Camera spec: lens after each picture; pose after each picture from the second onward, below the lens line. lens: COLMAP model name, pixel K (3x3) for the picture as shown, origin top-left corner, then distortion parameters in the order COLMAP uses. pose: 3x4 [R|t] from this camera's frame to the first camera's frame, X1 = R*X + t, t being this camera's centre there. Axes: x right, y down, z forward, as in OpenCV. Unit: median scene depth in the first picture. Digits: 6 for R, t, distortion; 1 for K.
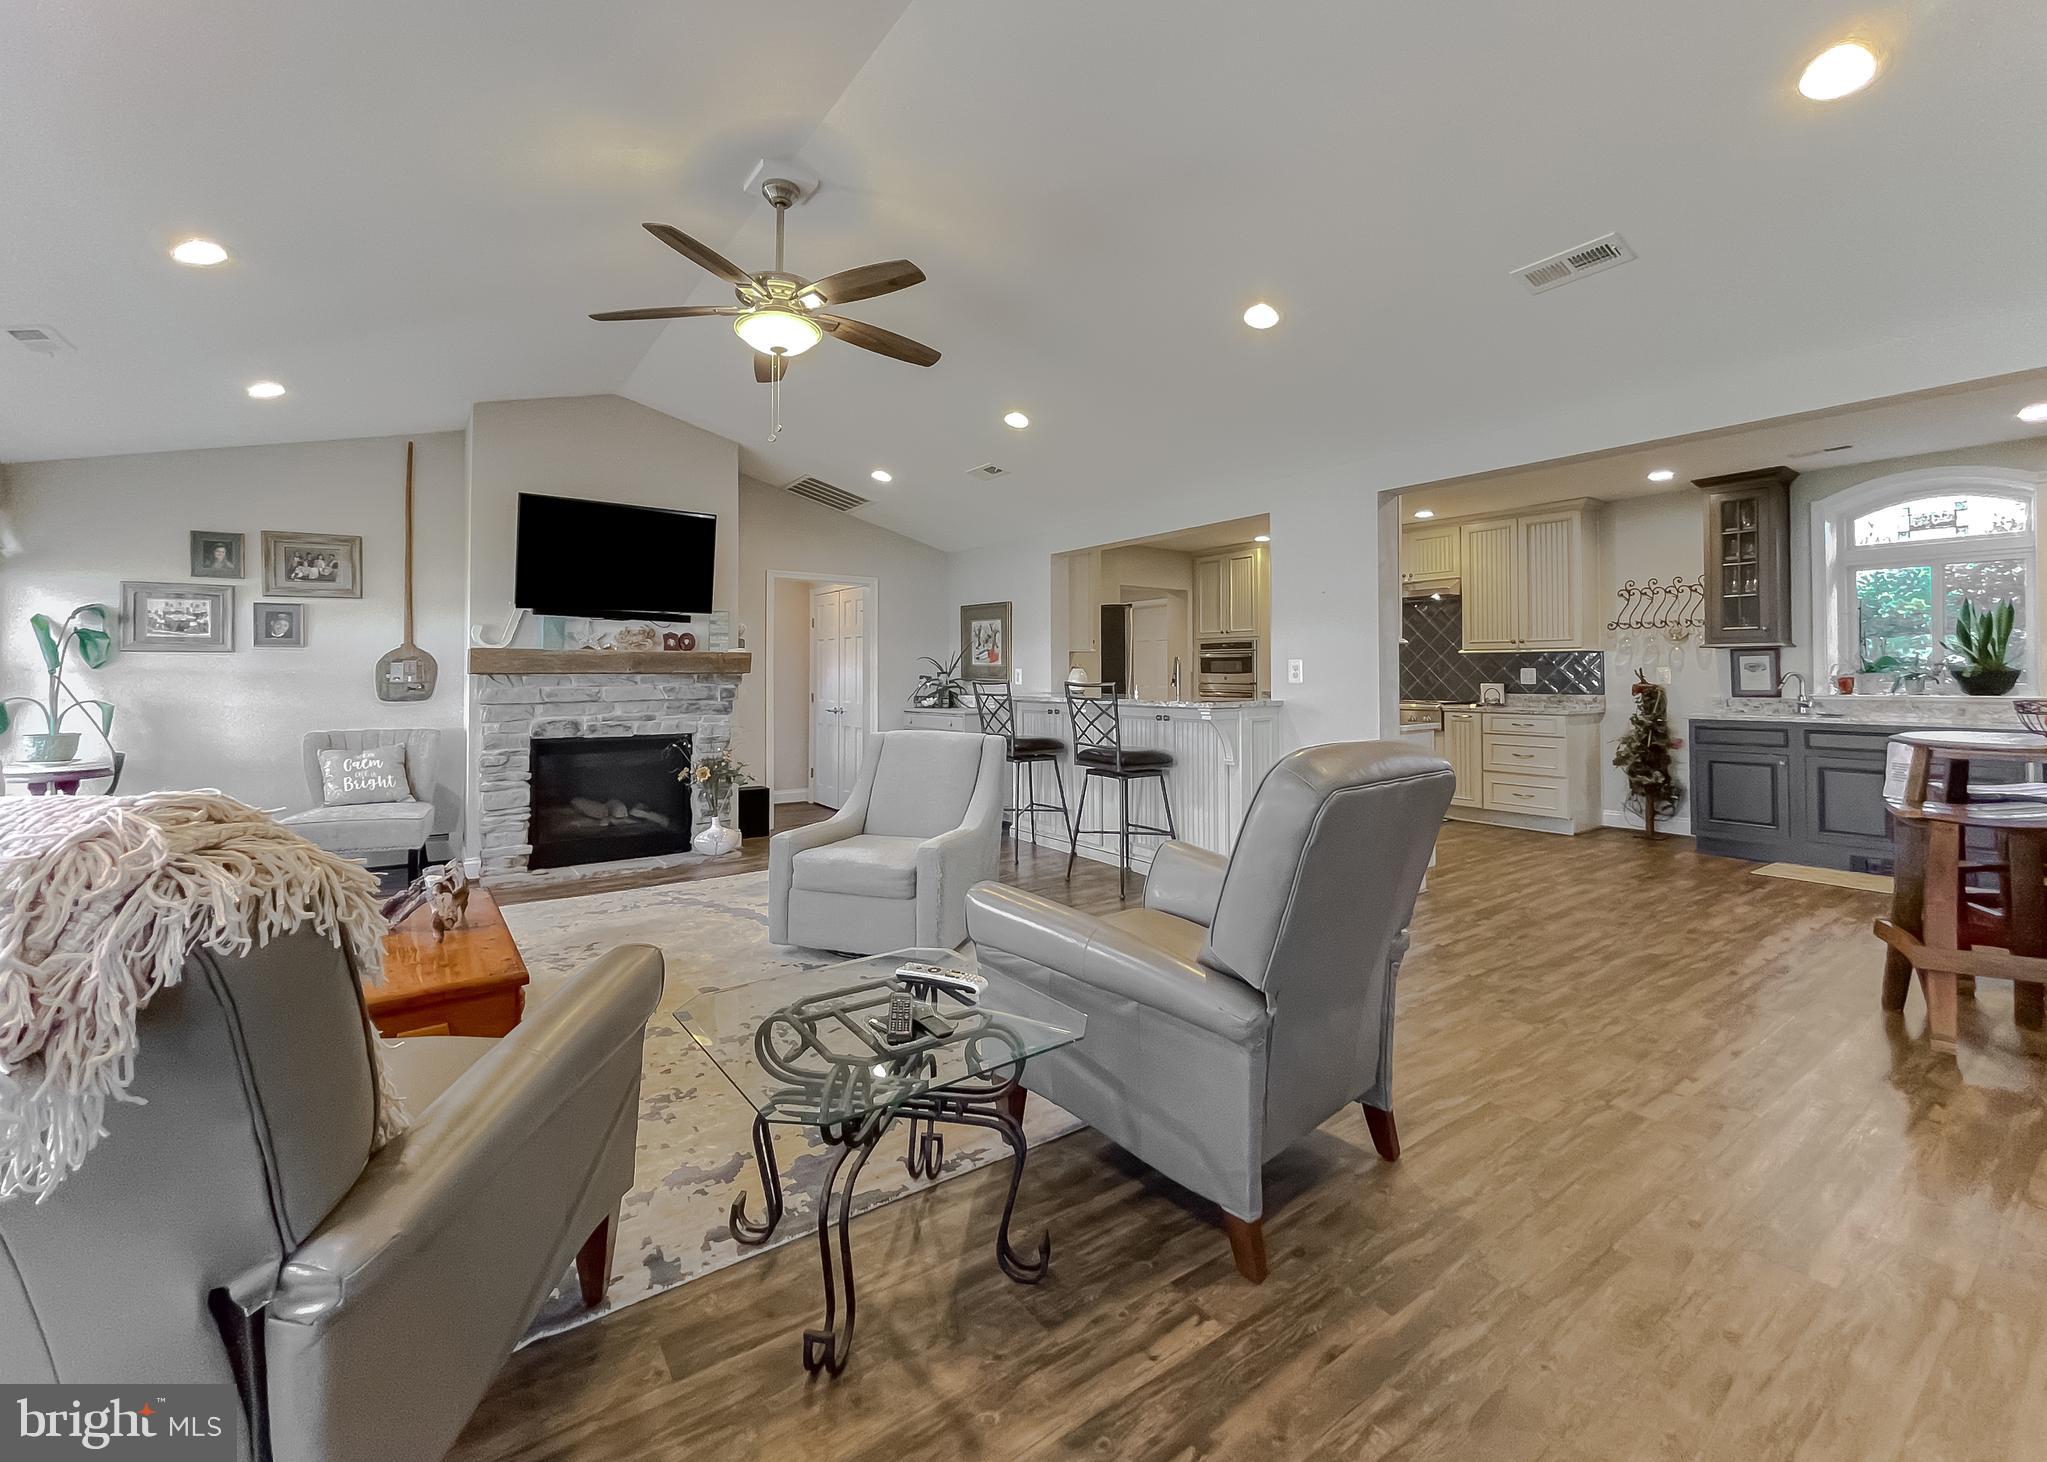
lens RADIAL K [[860.7, 0, 1016.0], [0, 860.7, 662.9], [0, 0, 1]] dist [0.000446, 0.001272]
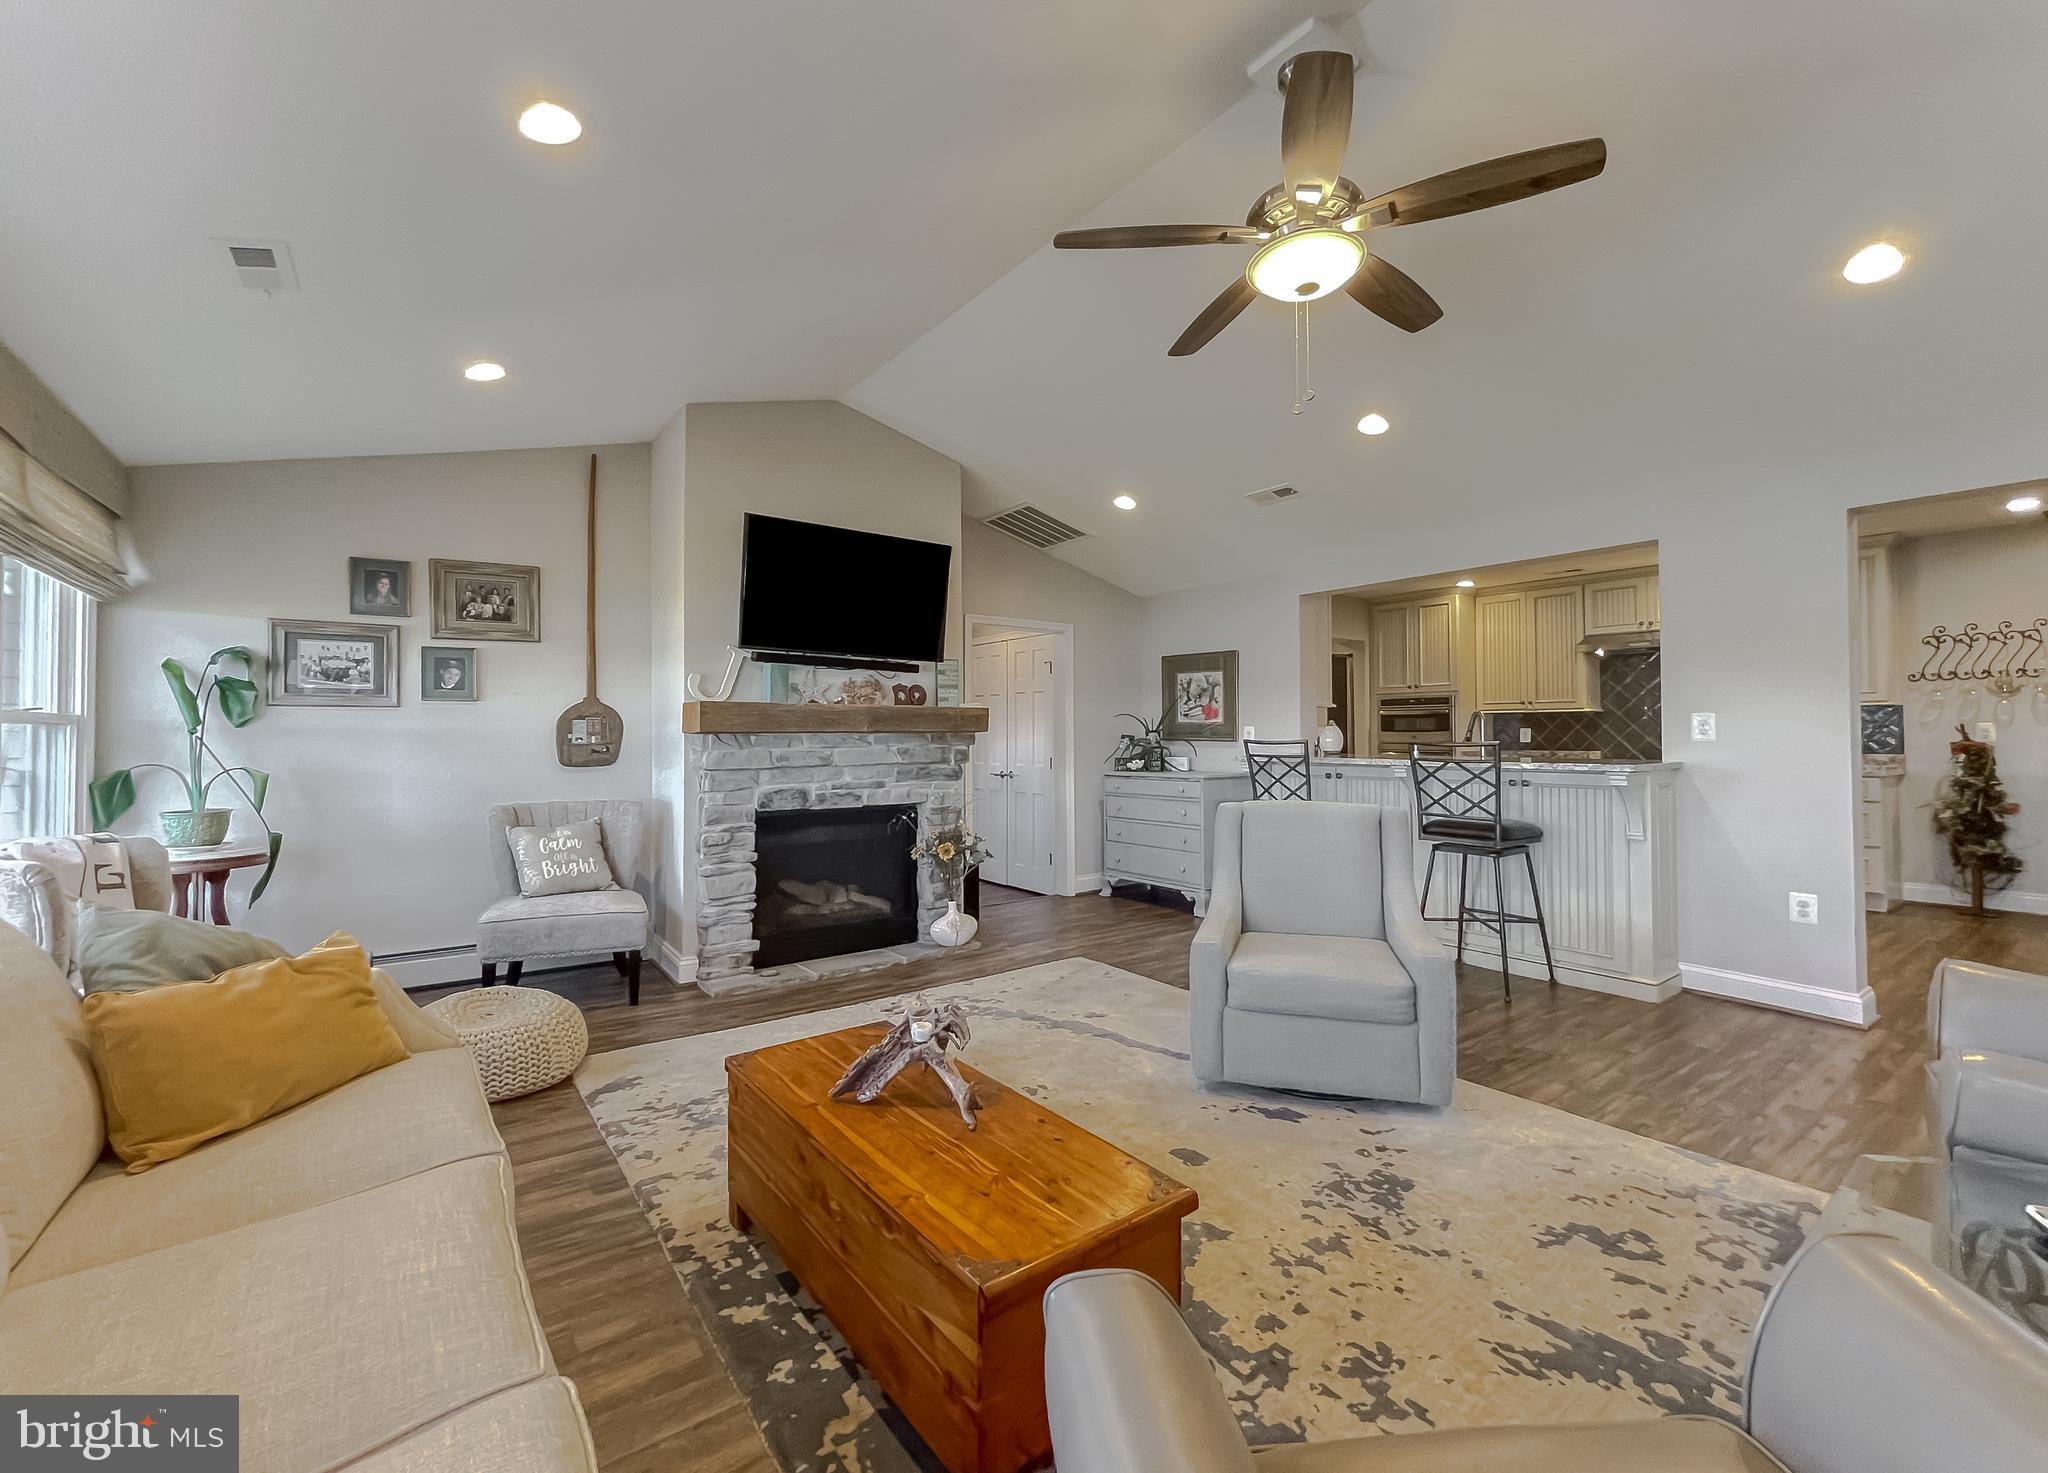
lens RADIAL K [[861.1, 0, 1035.6], [0, 861.1, 721.6], [0, 0, 1]] dist [0.000446, 0.001272]
pose [[0.999590, -0.002327, 0.028536, -0.292372], [0.002384, 0.999995, -0.001966, 0.003779], [-0.028532, 0.002033, 0.999591, 0.151071]]
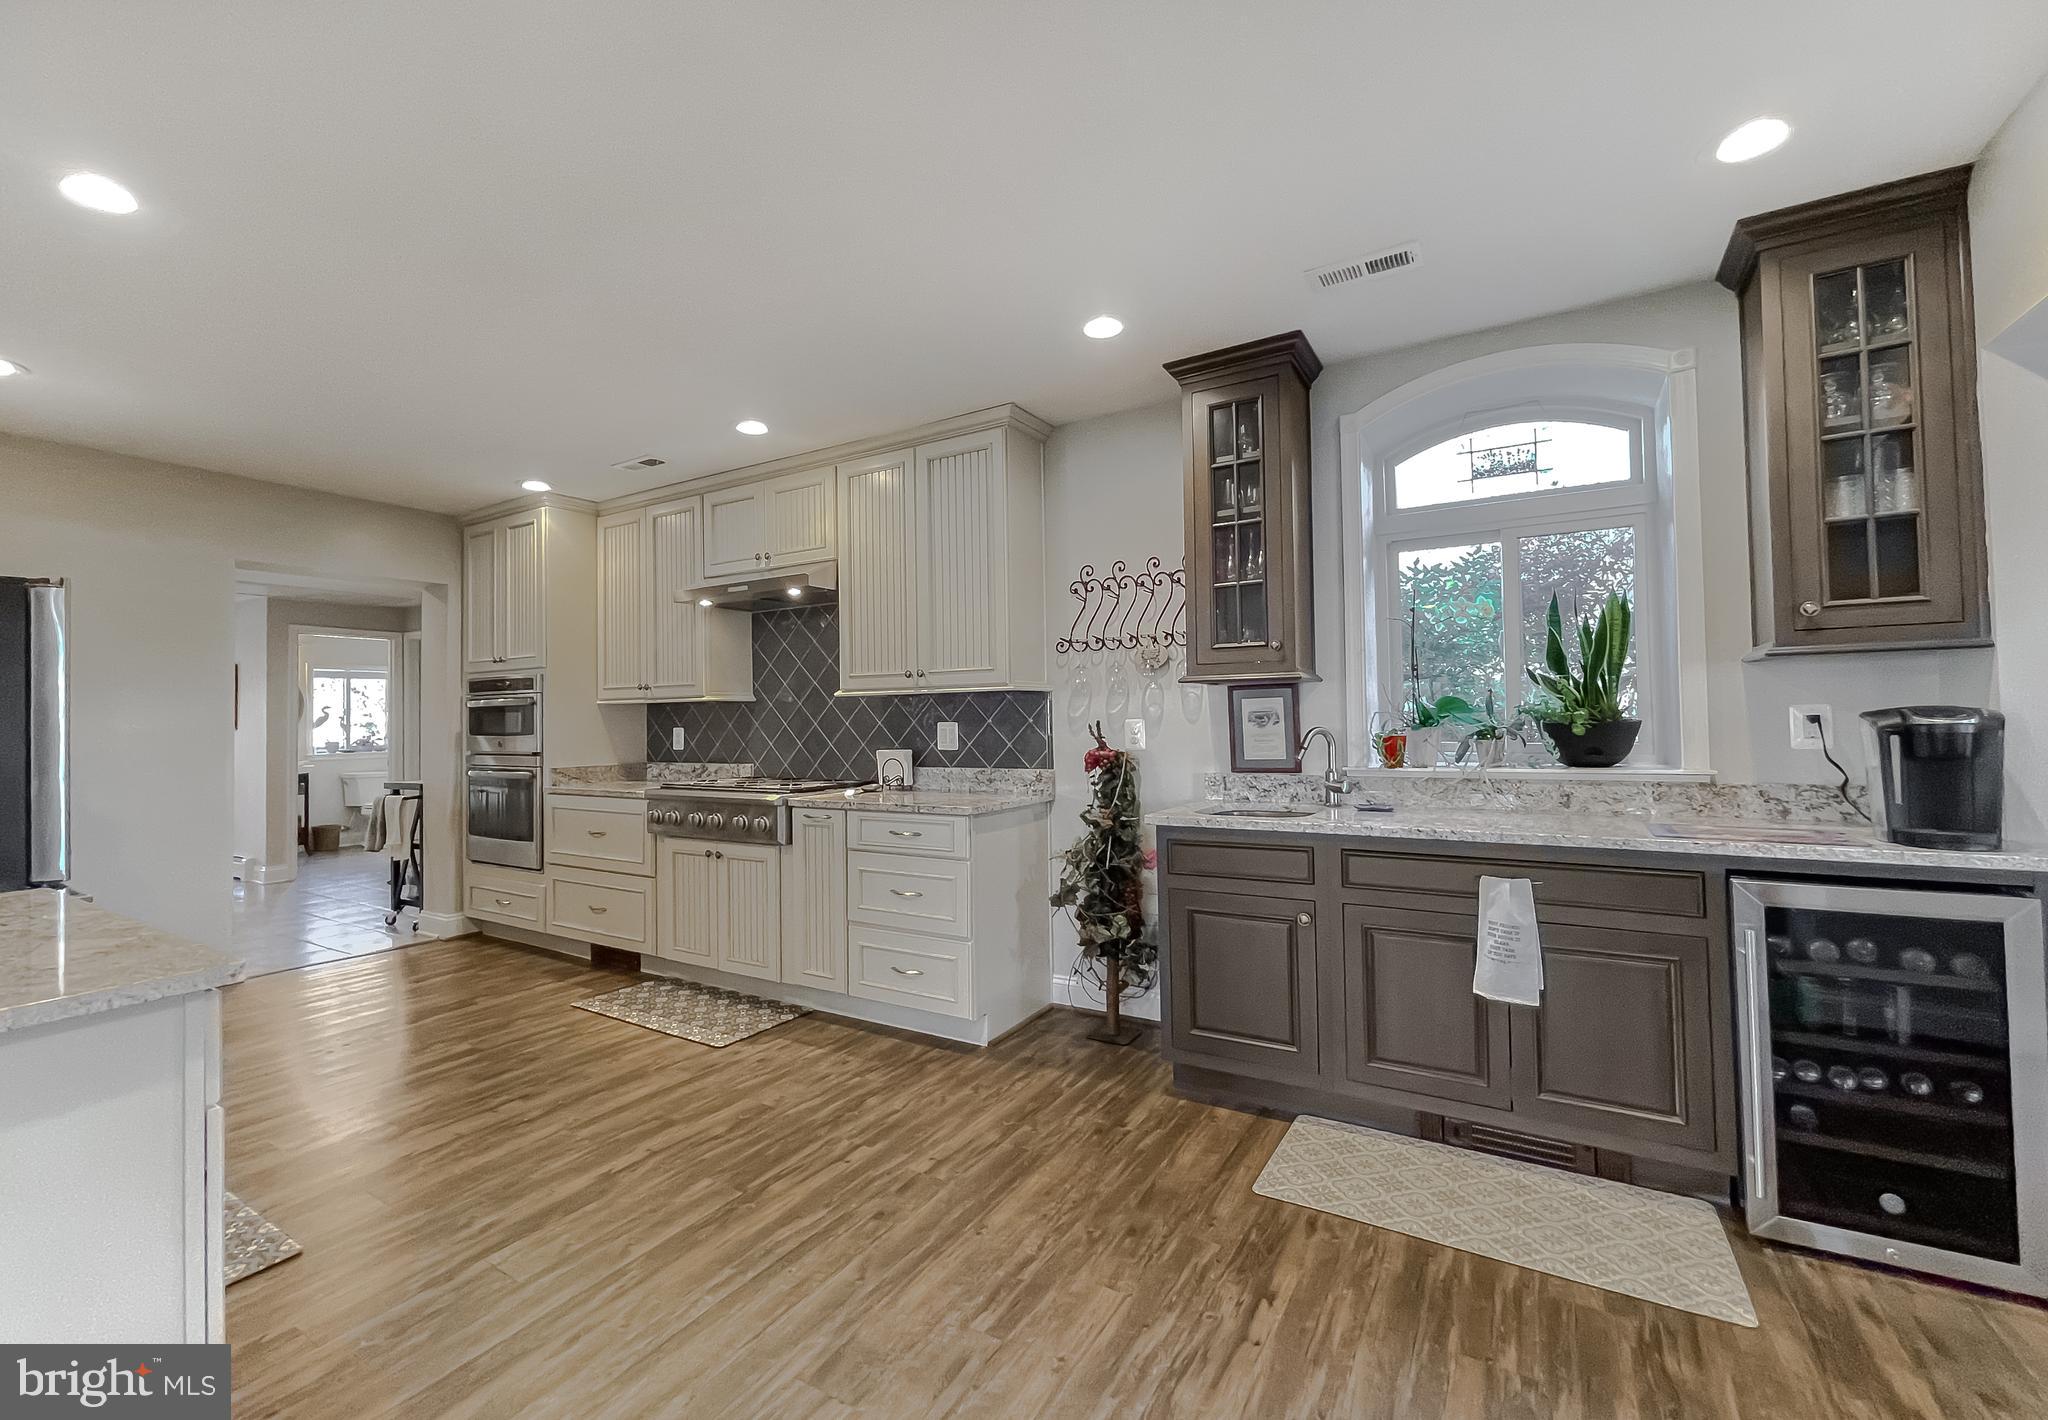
lens RADIAL K [[859.0, 0, 1004.3], [0, 859.0, 707.0], [0, 0, 1]] dist [0.002170, 0.000318]
pose [[0.921708, -0.010347, 0.387747, 0.517585], [0.010956, 0.999940, 0.000640, -0.004492], [-0.387730, 0.003658, 0.921766, 0.586512]]
